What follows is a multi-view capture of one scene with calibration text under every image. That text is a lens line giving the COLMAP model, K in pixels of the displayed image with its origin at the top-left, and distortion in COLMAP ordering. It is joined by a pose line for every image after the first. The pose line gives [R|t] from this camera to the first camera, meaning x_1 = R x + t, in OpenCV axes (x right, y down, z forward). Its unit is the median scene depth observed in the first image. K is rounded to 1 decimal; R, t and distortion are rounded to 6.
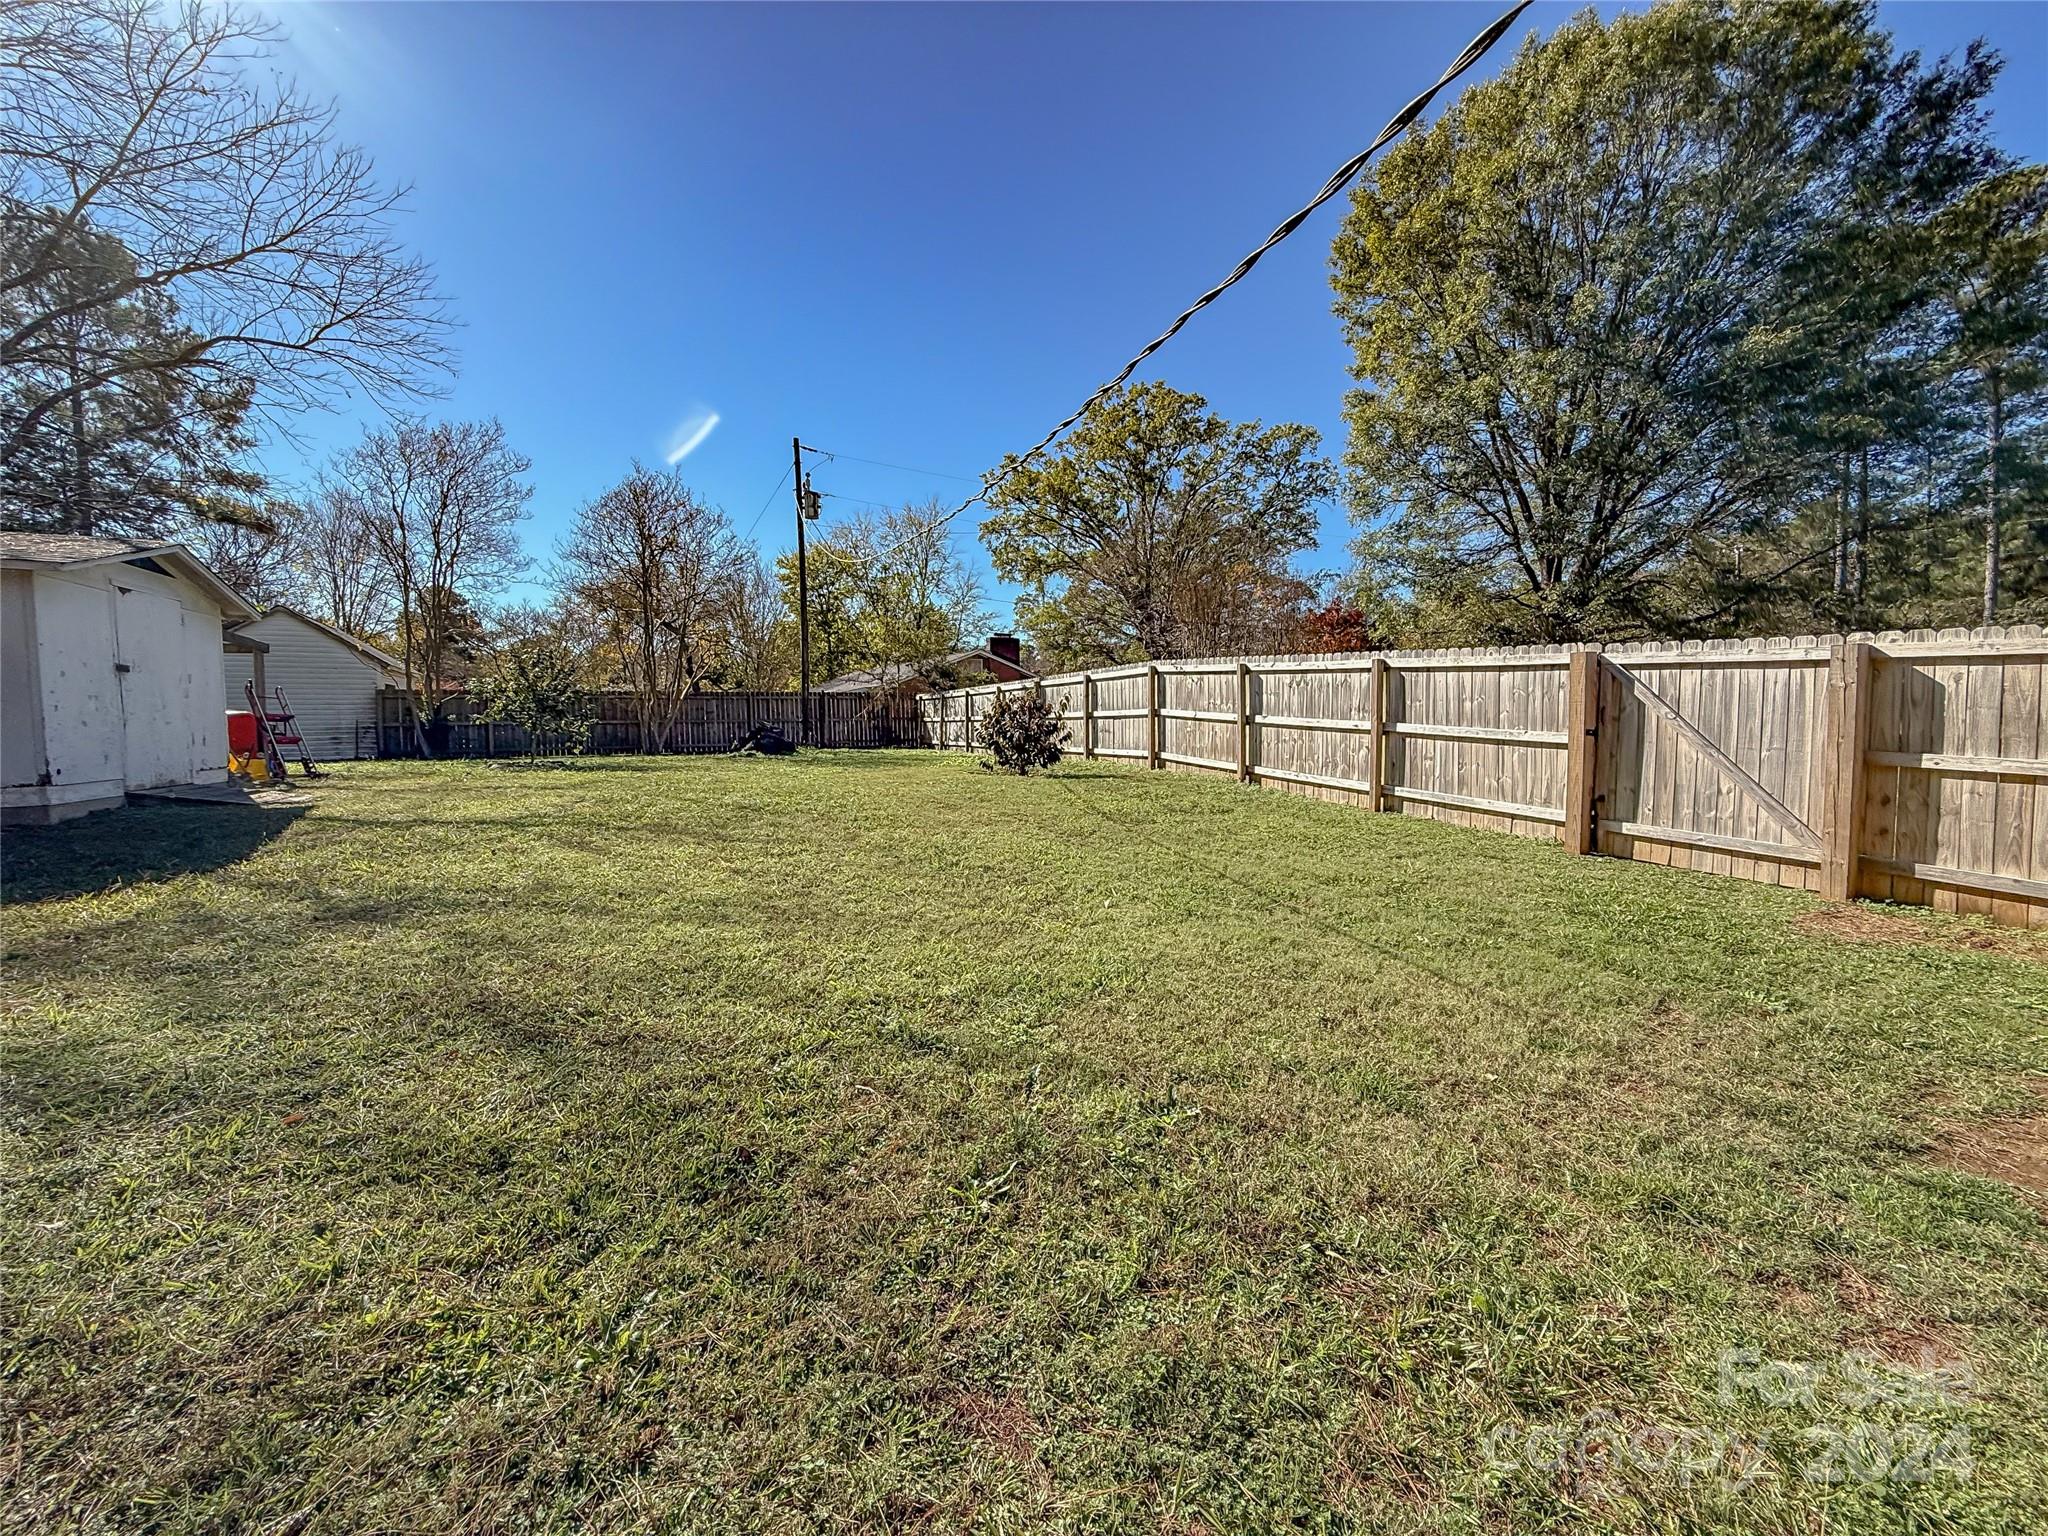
lens RADIAL K [[819.5, 0, 1024.0], [0, 819.5, 768.0], [0, 0, 1]] dist [-0.003070, 0.000530]
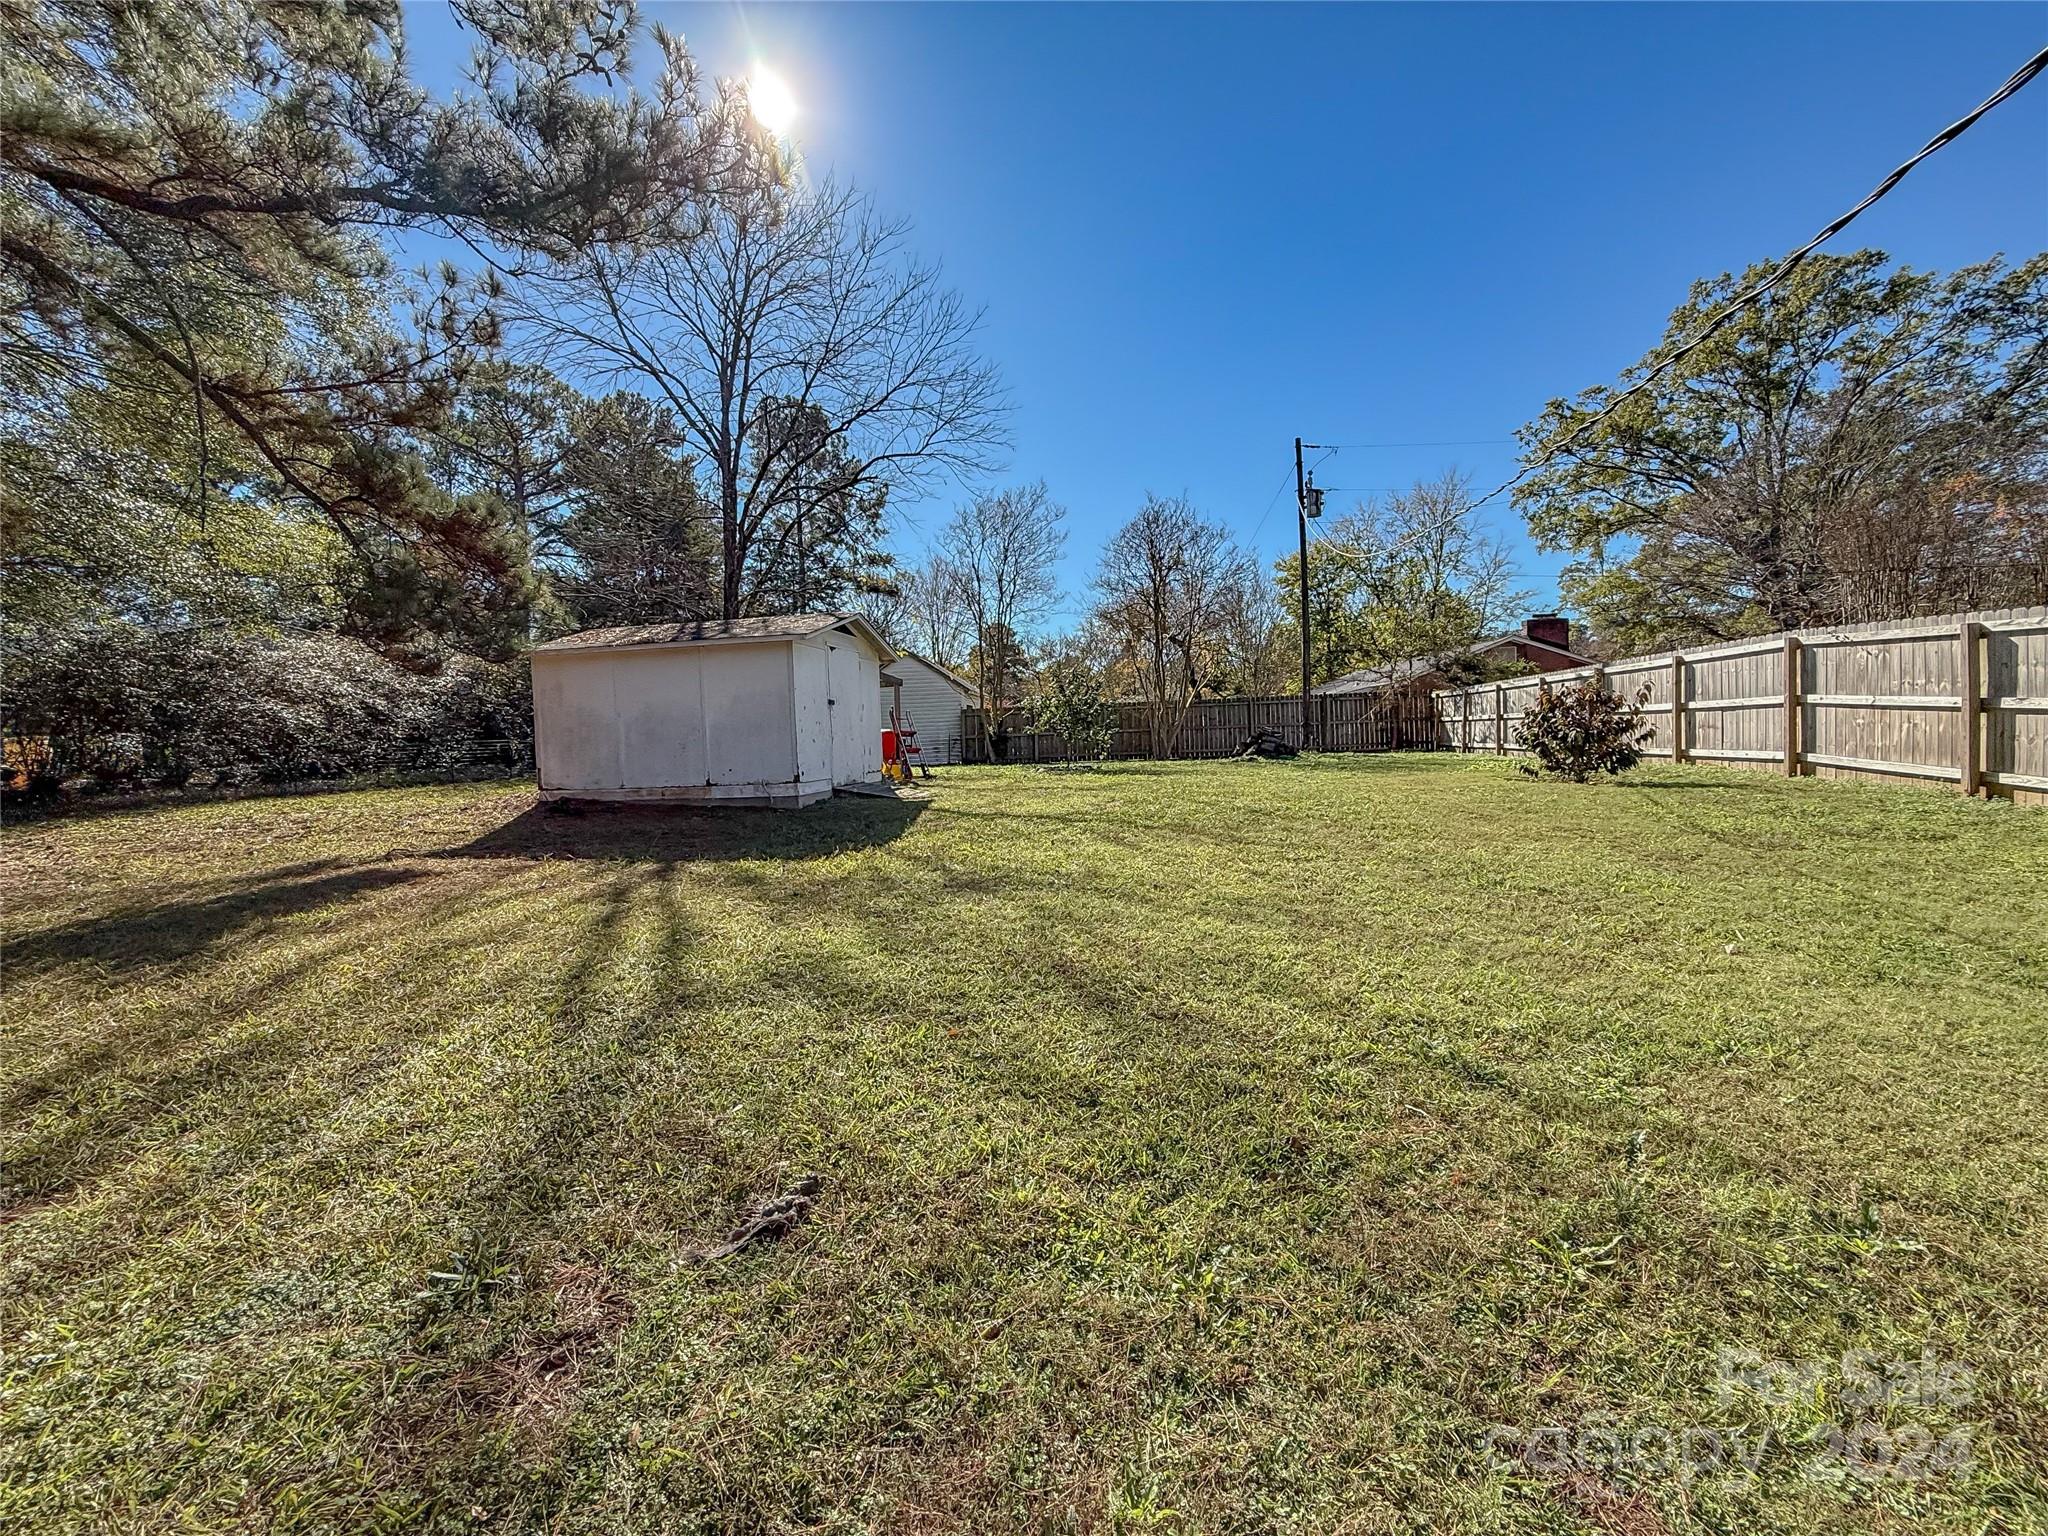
lens RADIAL K [[819.3, 0, 1016.8], [0, 819.3, 768.4], [0, 0, 1]] dist [0.000385, -0.000655]
pose [[0.827936, 0.001037, -0.560821, -0.010854], [-0.003598, 0.999988, -0.003463, -0.000712], [0.560810, 0.004885, 0.827930, -0.013817]]
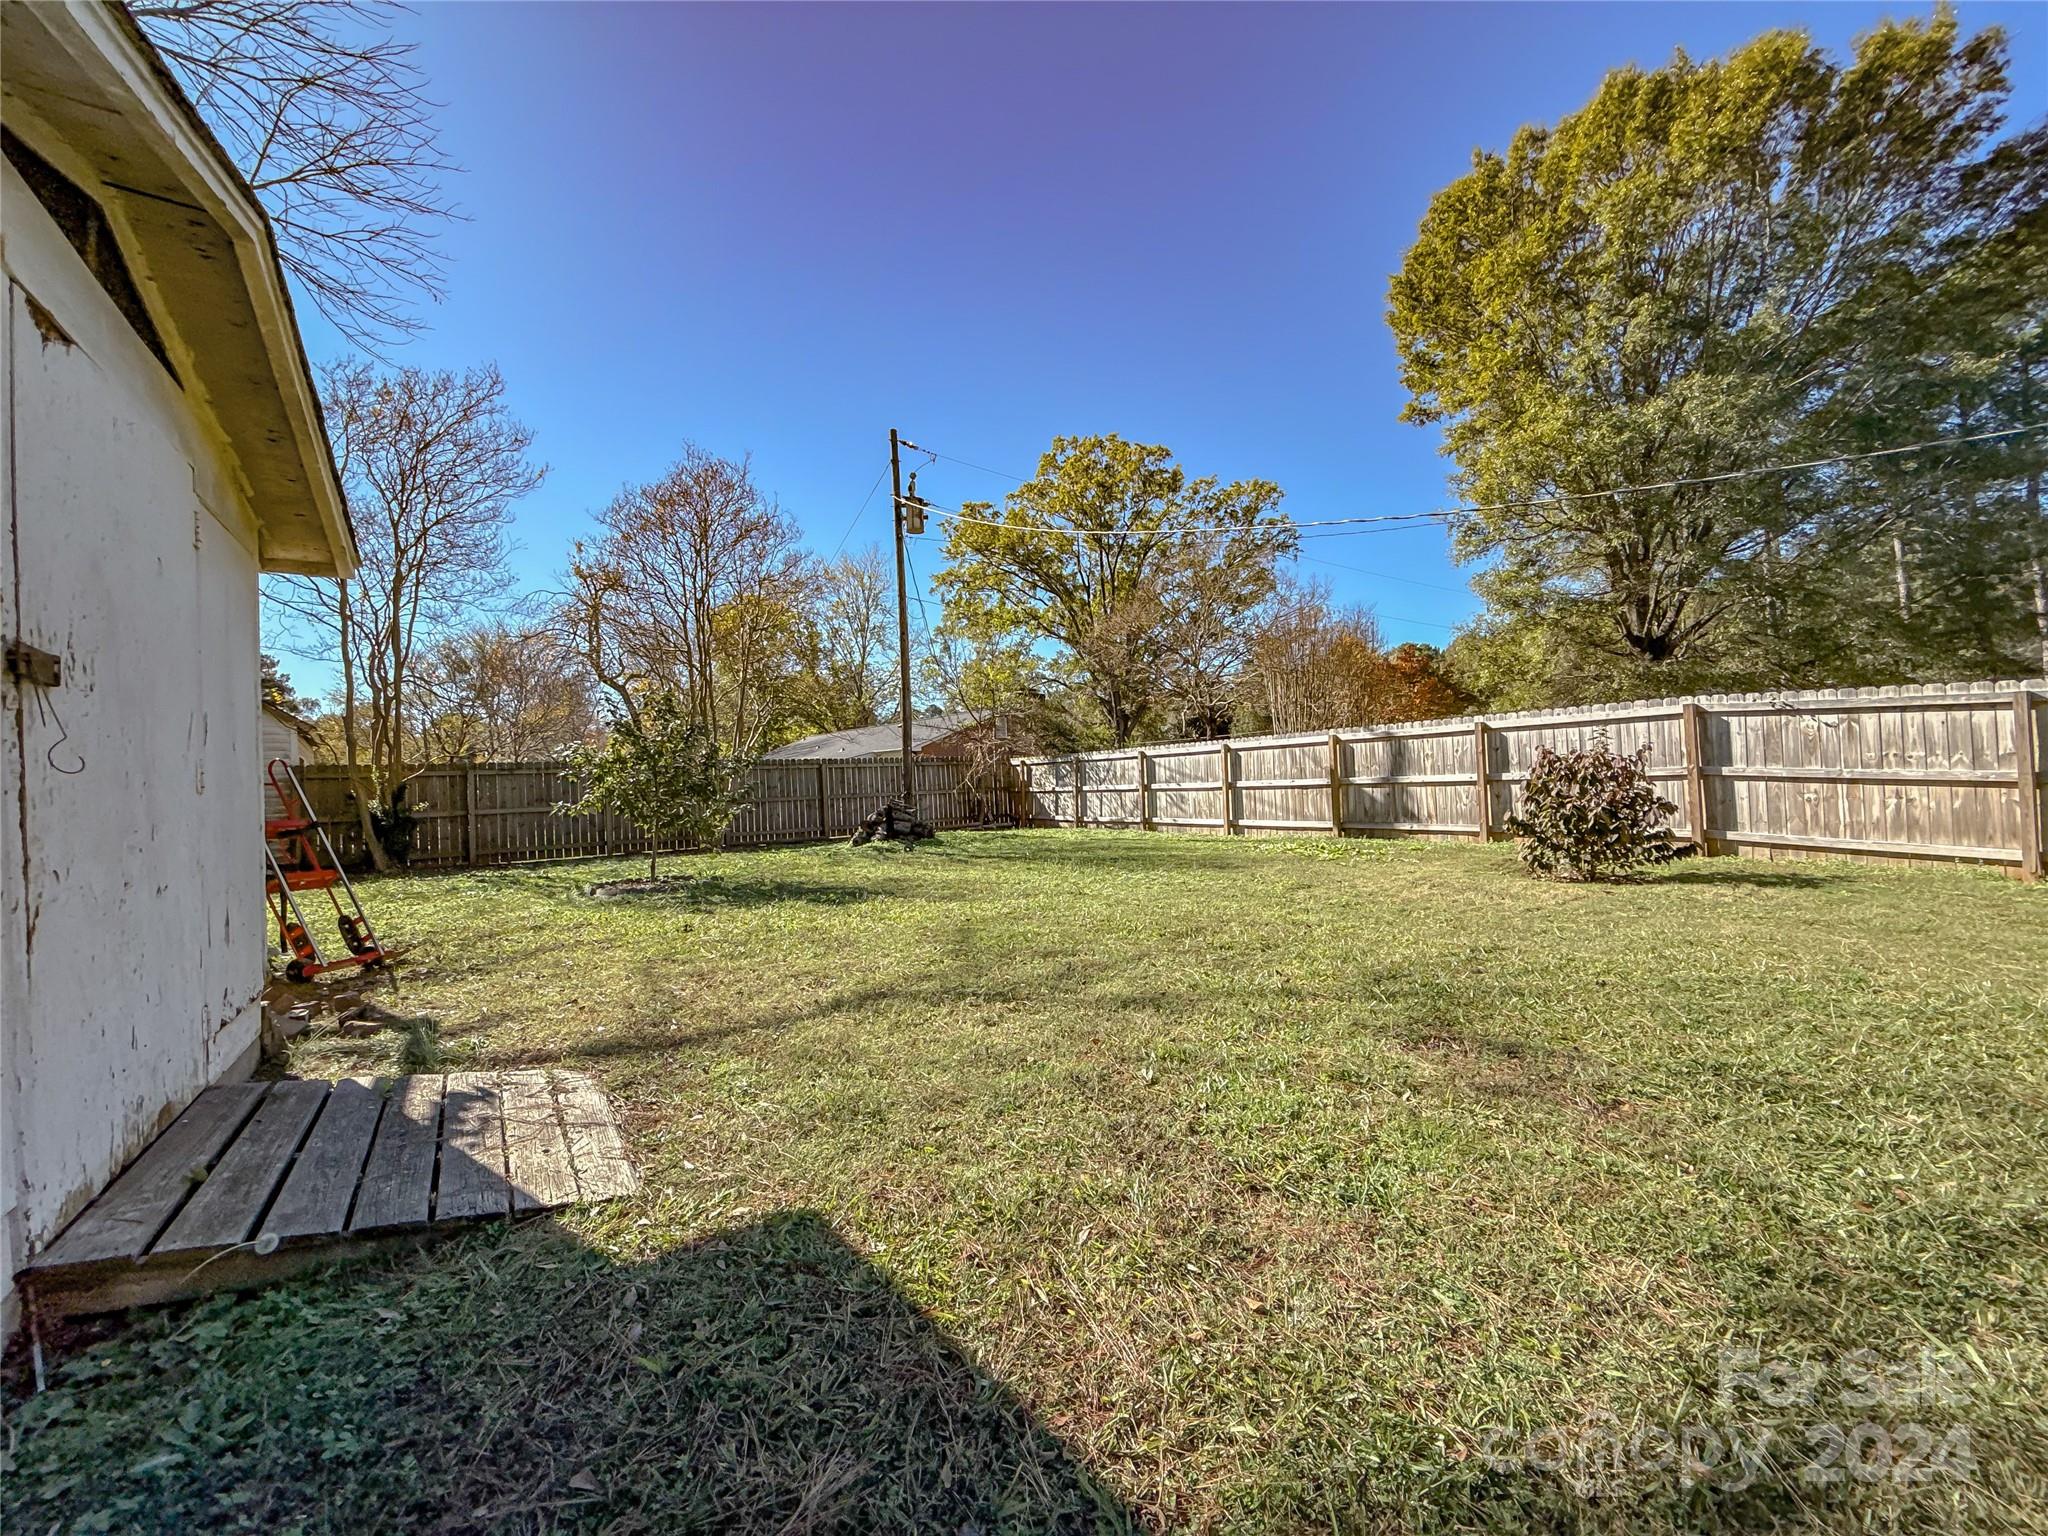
lens RADIAL K [[820.5, 0, 1022.7], [0, 820.5, 774.5], [0, 0, 1]] dist [0.001432, 0.000152]
pose [[0.985829, -0.023437, 0.166110, -0.697019], [0.034989, 0.997142, -0.066962, -0.055029], [-0.164065, 0.071825, 0.983831, 0.576906]]
